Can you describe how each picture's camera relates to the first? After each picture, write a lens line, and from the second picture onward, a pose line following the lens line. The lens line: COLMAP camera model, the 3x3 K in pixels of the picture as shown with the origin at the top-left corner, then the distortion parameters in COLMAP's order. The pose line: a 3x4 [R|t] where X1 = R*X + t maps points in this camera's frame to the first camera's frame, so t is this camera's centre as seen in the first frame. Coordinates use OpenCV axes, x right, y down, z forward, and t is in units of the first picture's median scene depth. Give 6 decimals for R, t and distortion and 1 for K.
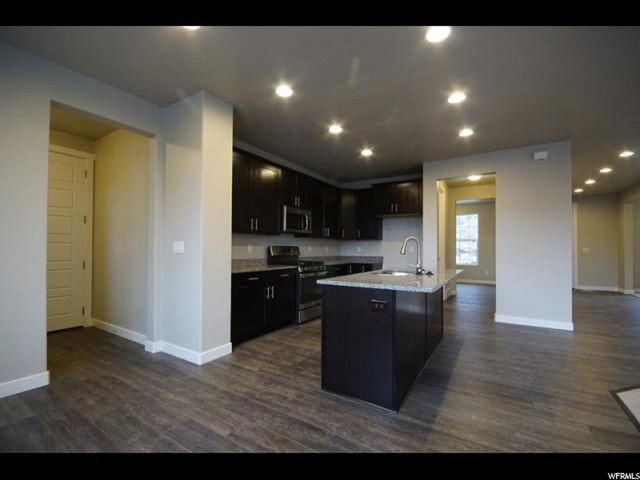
lens RADIAL K [[280.2, 0, 320.1], [0, 280.2, 243.5], [0, 0, 1]] dist [-0.003511, -0.001055]
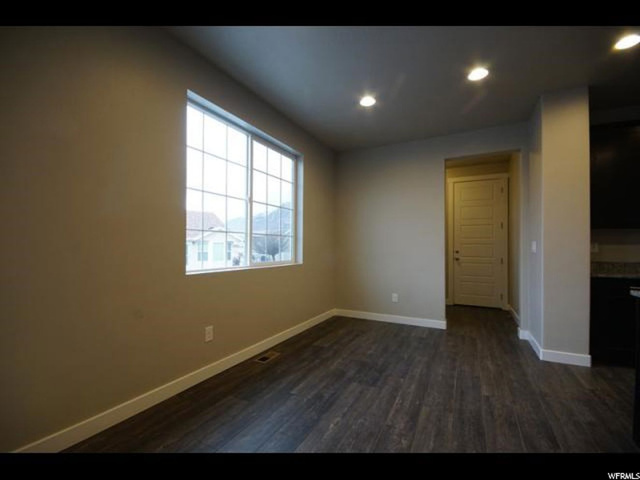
lens RADIAL K [[280.2, 0, 321.7], [0, 280.2, 241.7], [0, 0, 1]] dist [-0.003511, -0.001055]
pose [[0.078569, -0.023863, -0.996623, 0.587573], [0.014284, 0.999638, -0.022809, 0.006276], [0.996806, -0.012443, 0.078882, 0.116070]]
